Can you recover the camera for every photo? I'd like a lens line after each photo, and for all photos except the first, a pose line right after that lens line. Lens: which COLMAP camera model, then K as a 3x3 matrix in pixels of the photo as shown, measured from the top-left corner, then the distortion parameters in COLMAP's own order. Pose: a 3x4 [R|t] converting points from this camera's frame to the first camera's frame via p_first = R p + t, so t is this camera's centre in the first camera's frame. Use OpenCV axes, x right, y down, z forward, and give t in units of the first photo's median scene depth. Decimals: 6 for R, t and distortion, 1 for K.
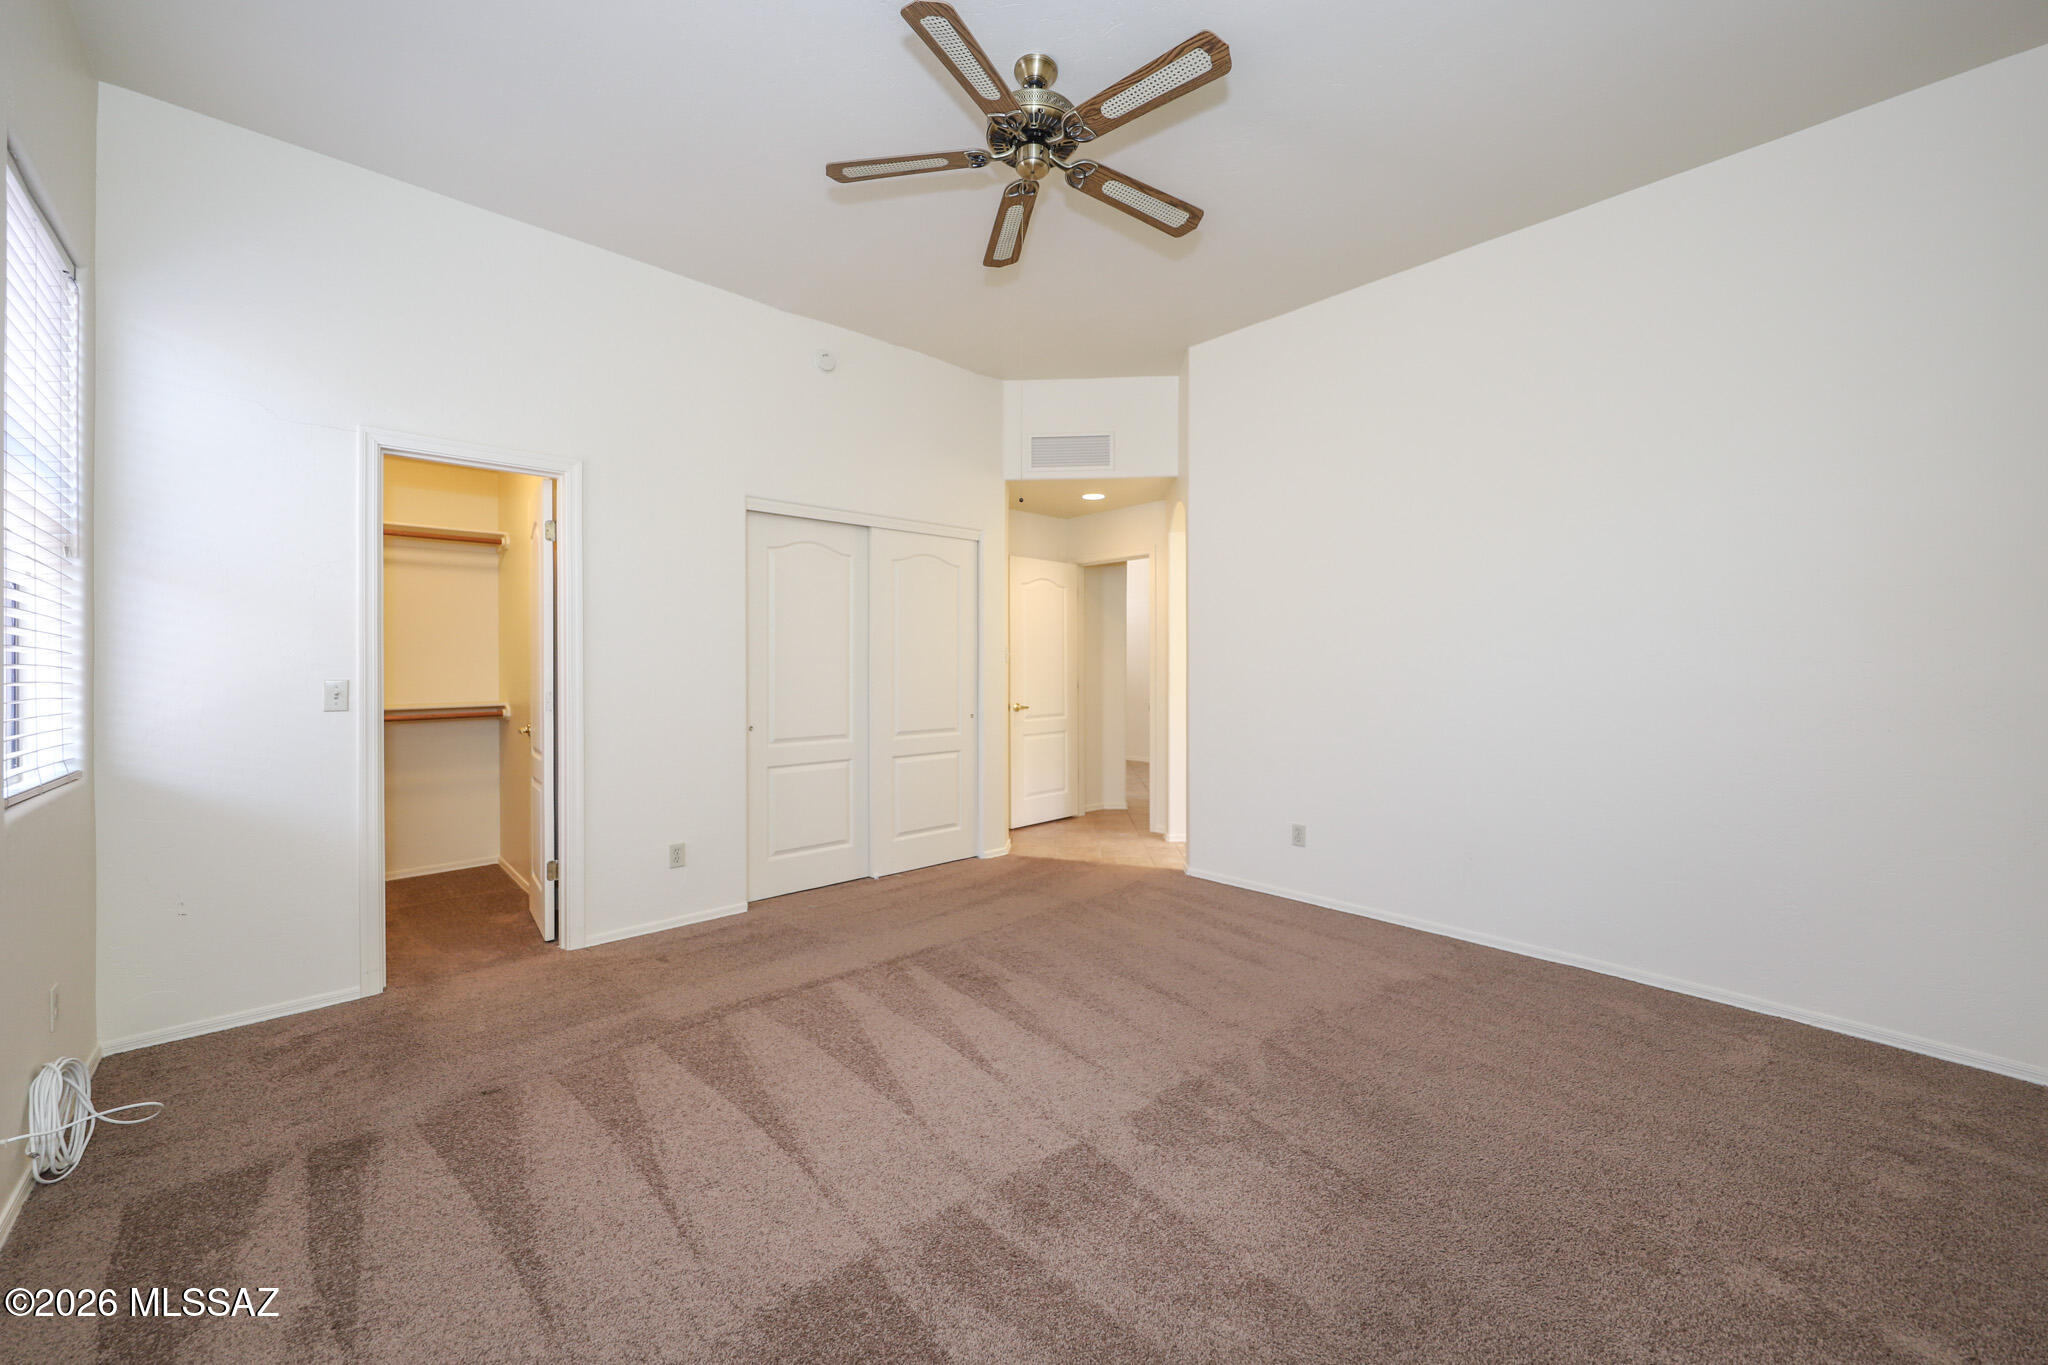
lens RADIAL K [[805.2, 0, 1024.0], [0, 805.2, 682.5], [0, 0, 1]] dist [-0.000346, -0.000050]
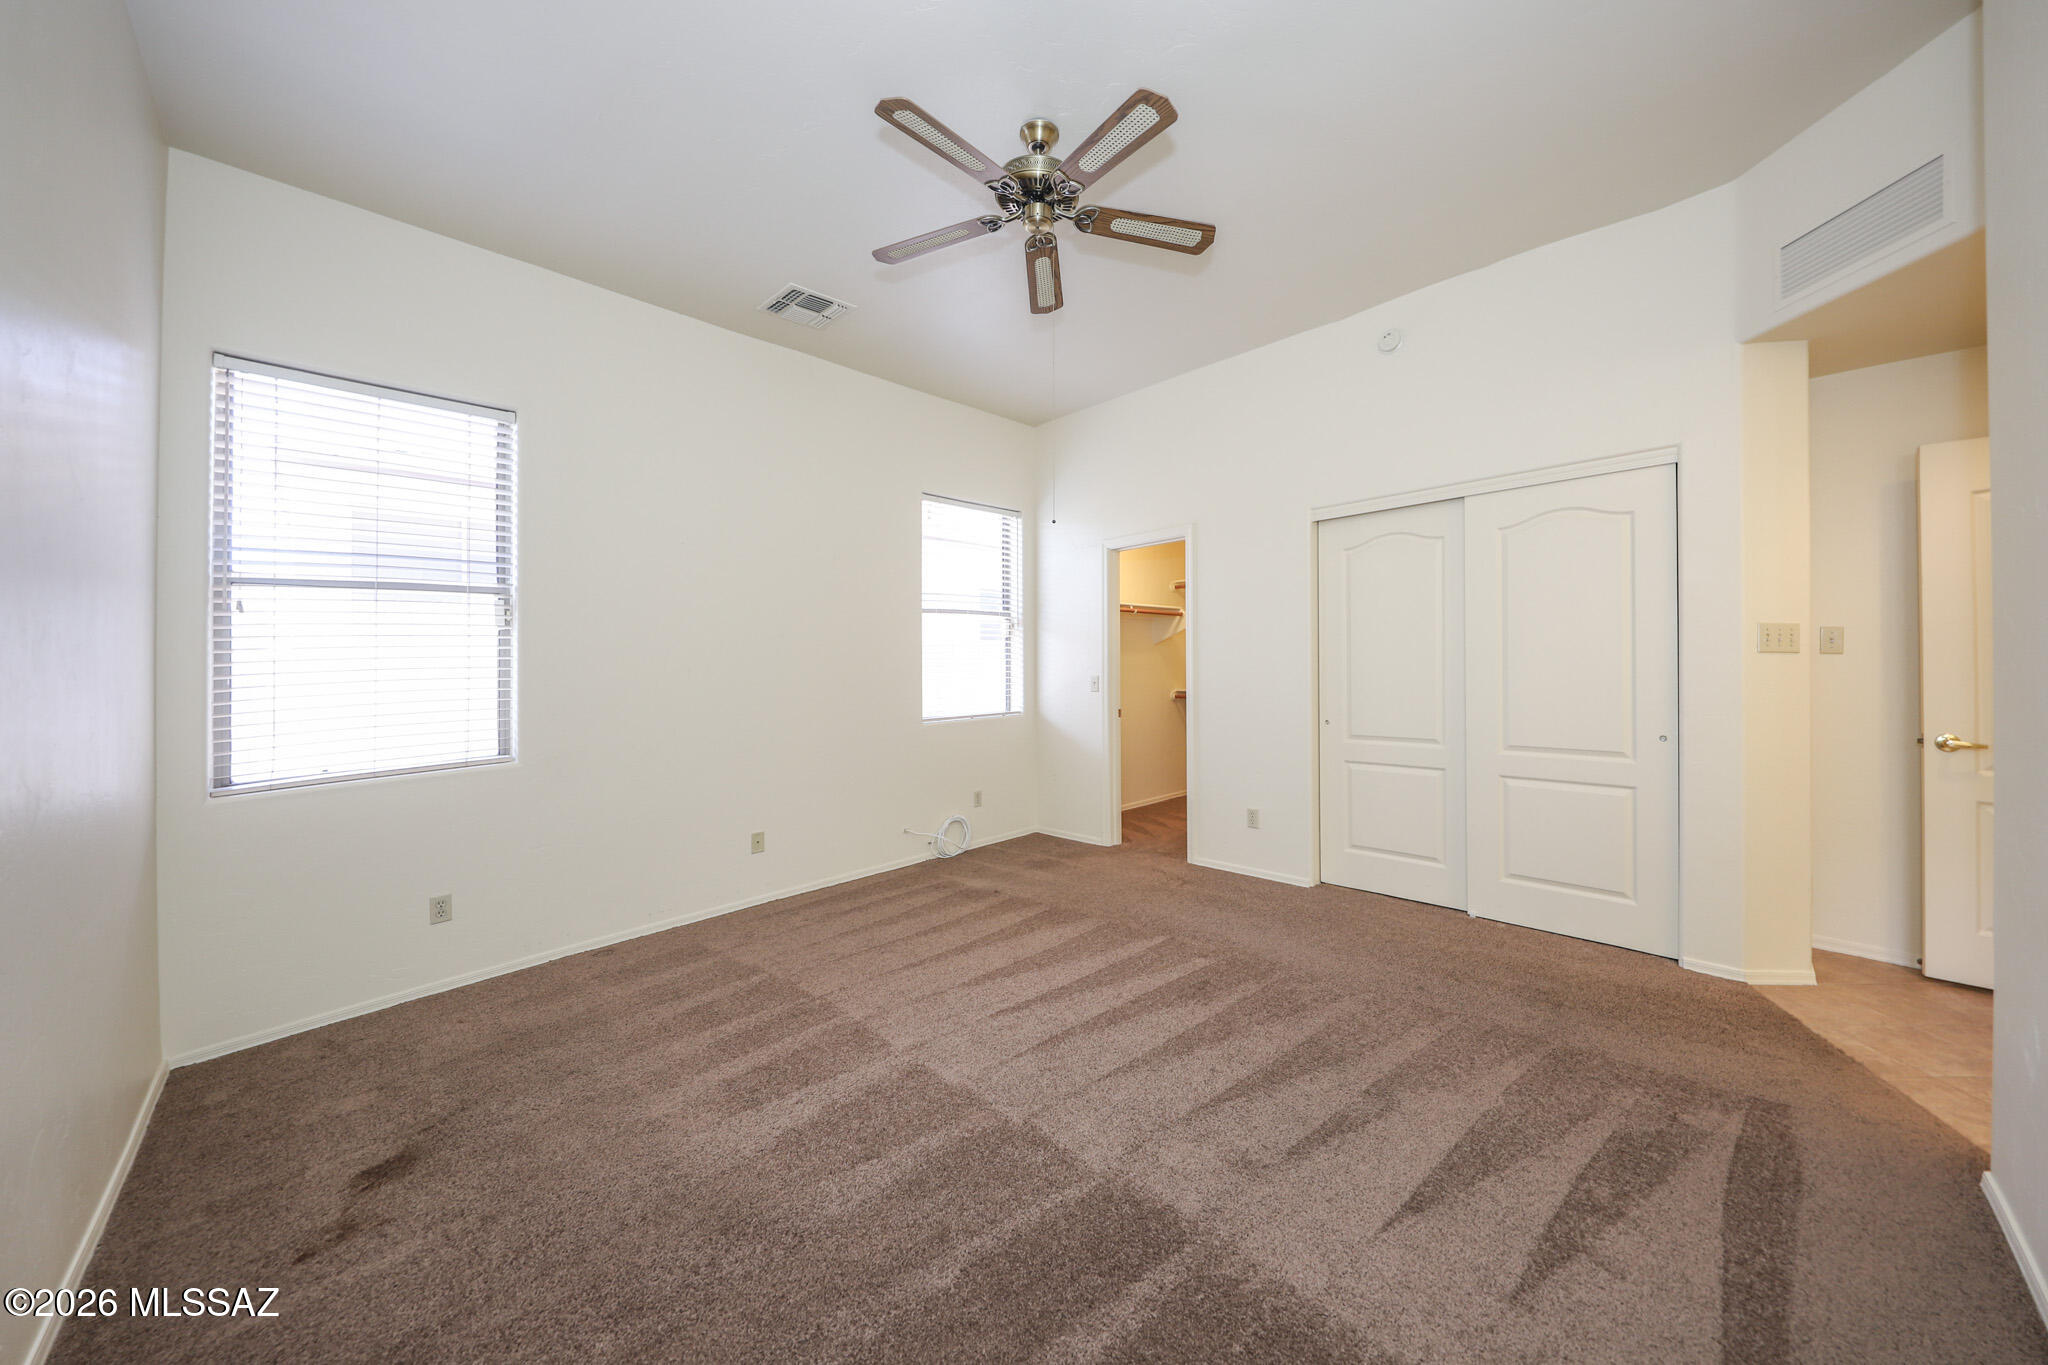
lens RADIAL K [[697.8, 0, 1030.6], [0, 697.8, 673.2], [0, 0, 1]] dist [-0.000360, -0.000105]
pose [[0.039426, 0.007348, -0.999195, 0.594404], [-0.005363, 0.999960, 0.007142, -0.013749], [0.999208, 0.005077, 0.039464, 0.584517]]
